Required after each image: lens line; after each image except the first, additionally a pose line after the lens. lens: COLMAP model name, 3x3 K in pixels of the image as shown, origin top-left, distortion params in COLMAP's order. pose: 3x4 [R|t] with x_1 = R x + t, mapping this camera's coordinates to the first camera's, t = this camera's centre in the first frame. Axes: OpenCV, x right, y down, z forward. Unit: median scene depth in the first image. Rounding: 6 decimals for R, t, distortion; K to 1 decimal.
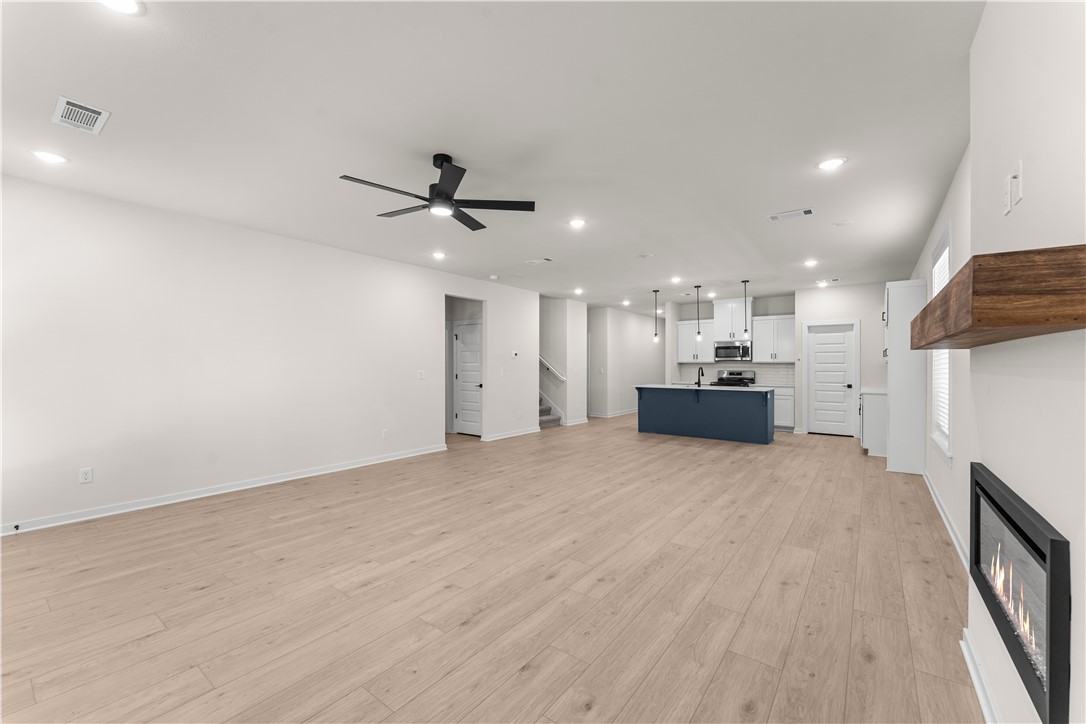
lens RADIAL K [[438.0, 0, 547.6], [0, 438.0, 364.4], [0, 0, 1]] dist [-0.001585, -0.000833]
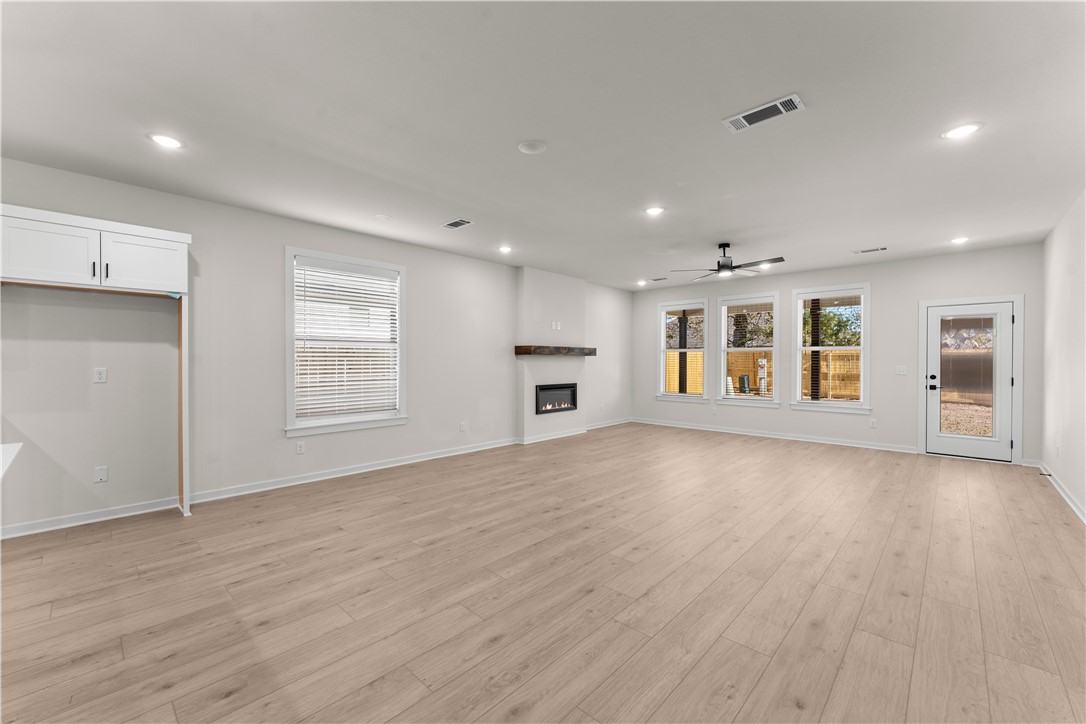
lens RADIAL K [[438.0, 0, 548.8], [0, 438.0, 357.2], [0, 0, 1]] dist [-0.001585, -0.000833]
pose [[-0.994561, -0.002851, 0.104115, 0.152694], [-0.003670, 0.999964, -0.007675, 0.004508], [-0.104089, -0.008015, -0.994536, 1.543367]]
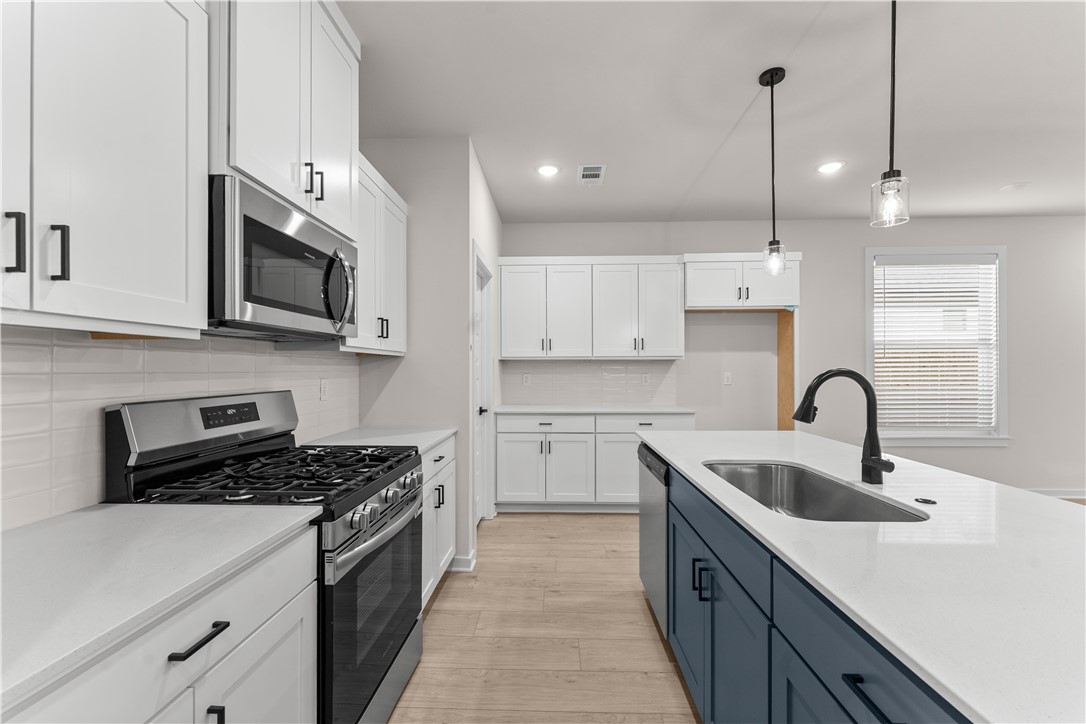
lens RADIAL K [[438.0, 0, 540.2], [0, 438.0, 370.8], [0, 0, 1]] dist [-0.001585, -0.000833]
pose [[-0.558307, -0.004950, 0.829619, 0.391337], [0.000863, 0.999978, 0.006547, 0.007928], [-0.829634, 0.004371, -0.558291, 1.704849]]
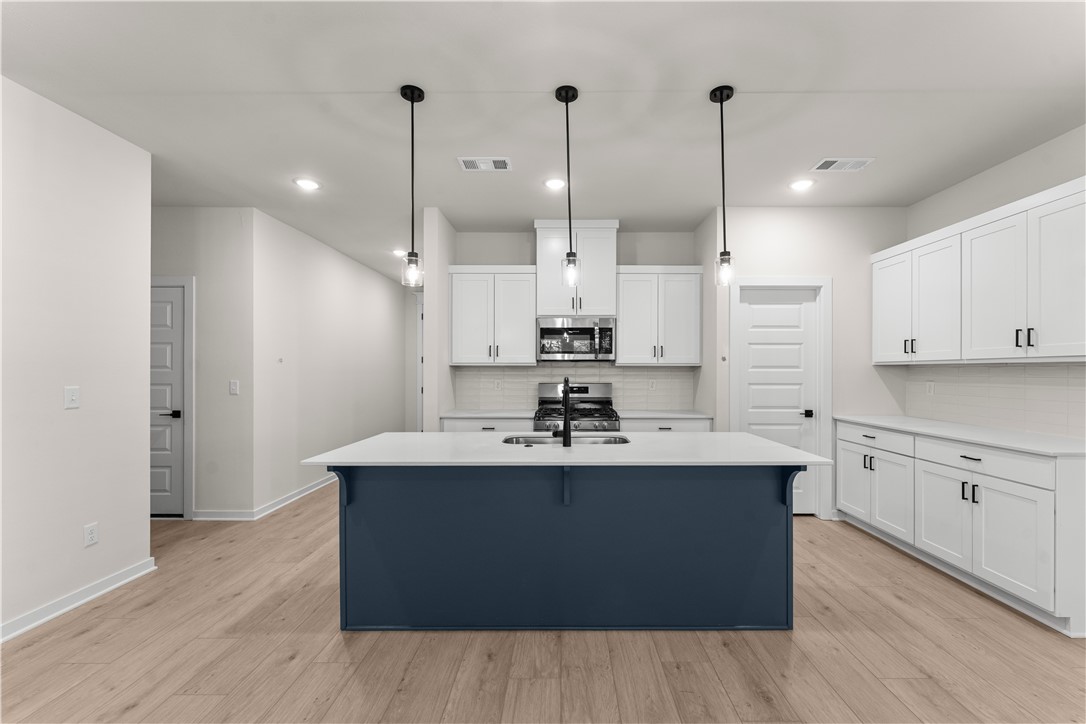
lens RADIAL K [[438.0, 0, 565.1], [0, 438.0, 376.0], [0, 0, 1]] dist [-0.001585, -0.000833]
pose [[0.799539, -0.007233, 0.600570, 0.243254], [-0.000033, 0.999927, 0.012086, 0.002464], [-0.600614, -0.009683, 0.799481, 1.088899]]
